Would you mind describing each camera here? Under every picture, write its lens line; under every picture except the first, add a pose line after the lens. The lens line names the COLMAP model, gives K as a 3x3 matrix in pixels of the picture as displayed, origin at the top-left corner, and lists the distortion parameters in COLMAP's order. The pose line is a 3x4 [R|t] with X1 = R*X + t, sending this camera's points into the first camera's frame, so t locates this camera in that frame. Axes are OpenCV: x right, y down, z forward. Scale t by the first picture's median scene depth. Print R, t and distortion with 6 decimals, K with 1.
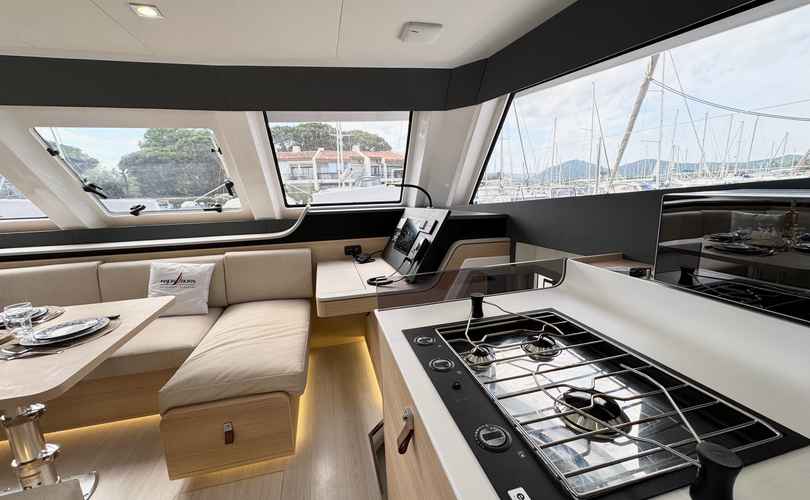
lens RADIAL K [[323.5, 0, 403.8], [0, 323.5, 250.0], [0, 0, 1]] dist [-0.001617, 0.000002]
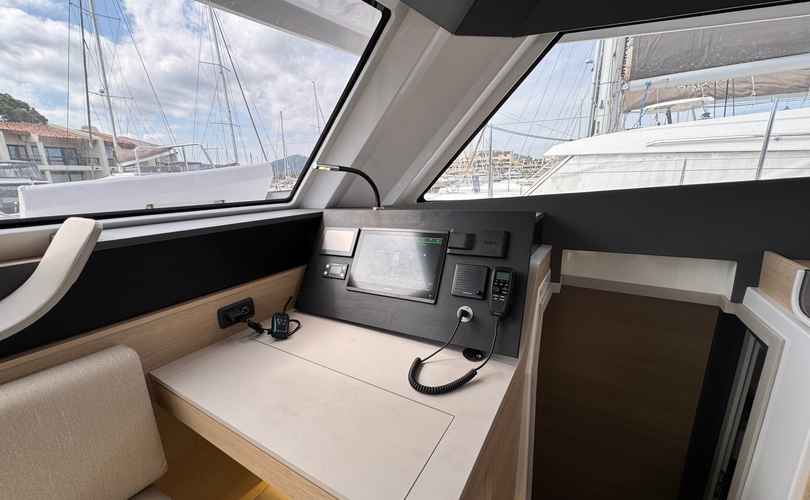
lens RADIAL K [[323.5, 0, 403.8], [0, 323.5, 250.0], [0, 0, 1]] dist [-0.001617, 0.000002]
pose [[0.708074, -0.137346, 0.692652, -0.317379], [0.125406, 0.989768, 0.068062, -0.095569], [-0.694913, 0.038670, 0.718053, 0.574814]]
